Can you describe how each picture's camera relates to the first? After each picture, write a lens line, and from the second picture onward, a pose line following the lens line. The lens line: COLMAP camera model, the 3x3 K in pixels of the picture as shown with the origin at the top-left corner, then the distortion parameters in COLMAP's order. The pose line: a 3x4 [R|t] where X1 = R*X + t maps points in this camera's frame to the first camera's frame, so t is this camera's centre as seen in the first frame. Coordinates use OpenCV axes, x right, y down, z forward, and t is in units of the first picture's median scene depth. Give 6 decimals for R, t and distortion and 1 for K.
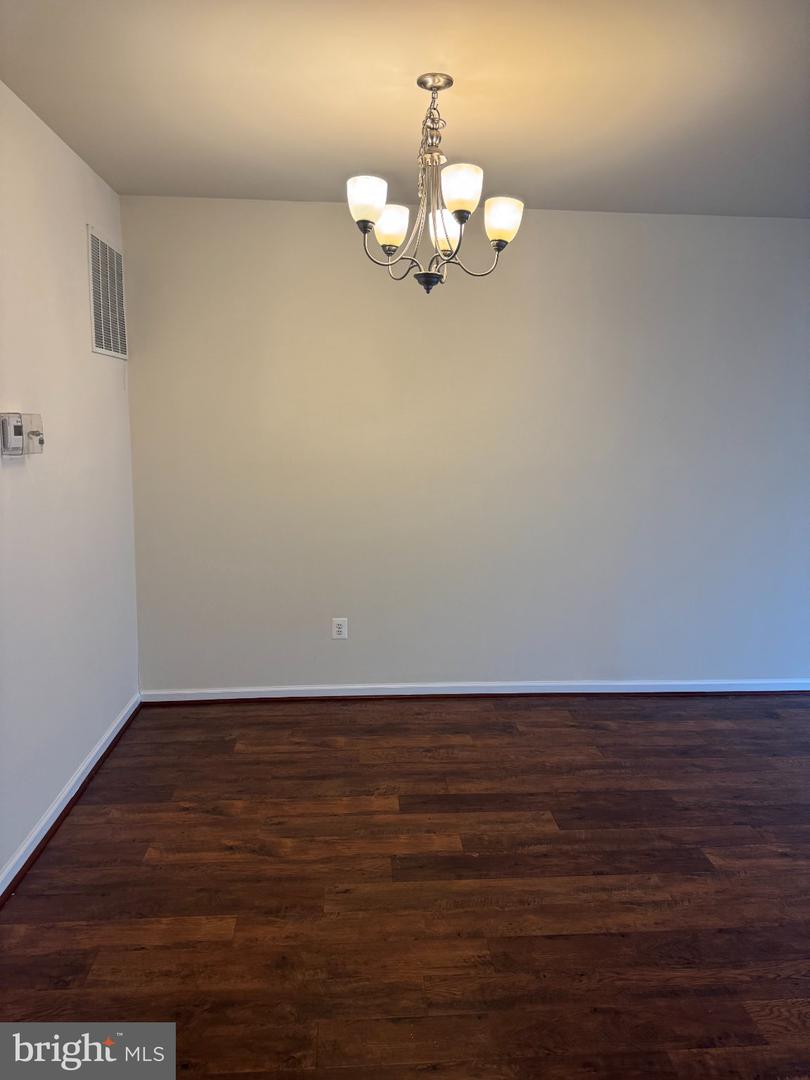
lens RADIAL K [[774.6, 0, 399.9], [0, 774.6, 537.5], [0, 0, 1]] dist [0.037100, -0.019252]
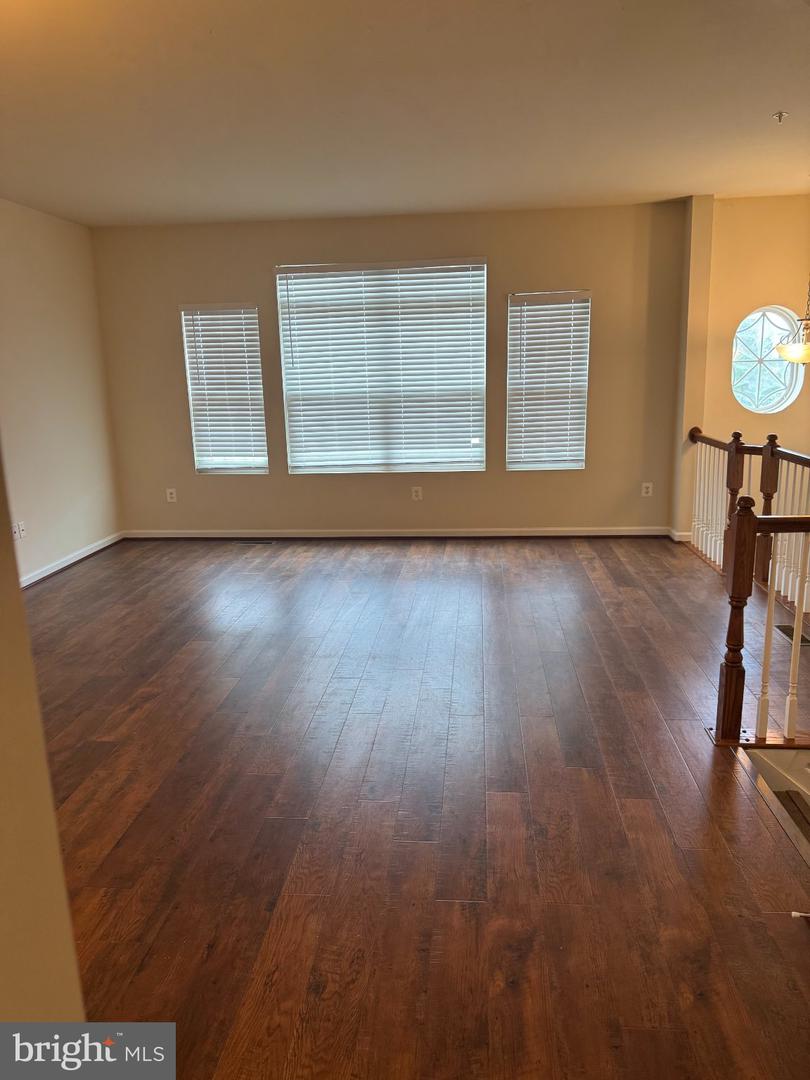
lens RADIAL K [[774.6, 0, 401.2], [0, 774.6, 538.3], [0, 0, 1]] dist [0.037100, -0.019252]
pose [[0.155235, -0.225709, 0.961747, -0.641629], [0.163821, 0.965951, 0.200253, -0.042174], [-0.974200, 0.126468, 0.186925, 0.349805]]
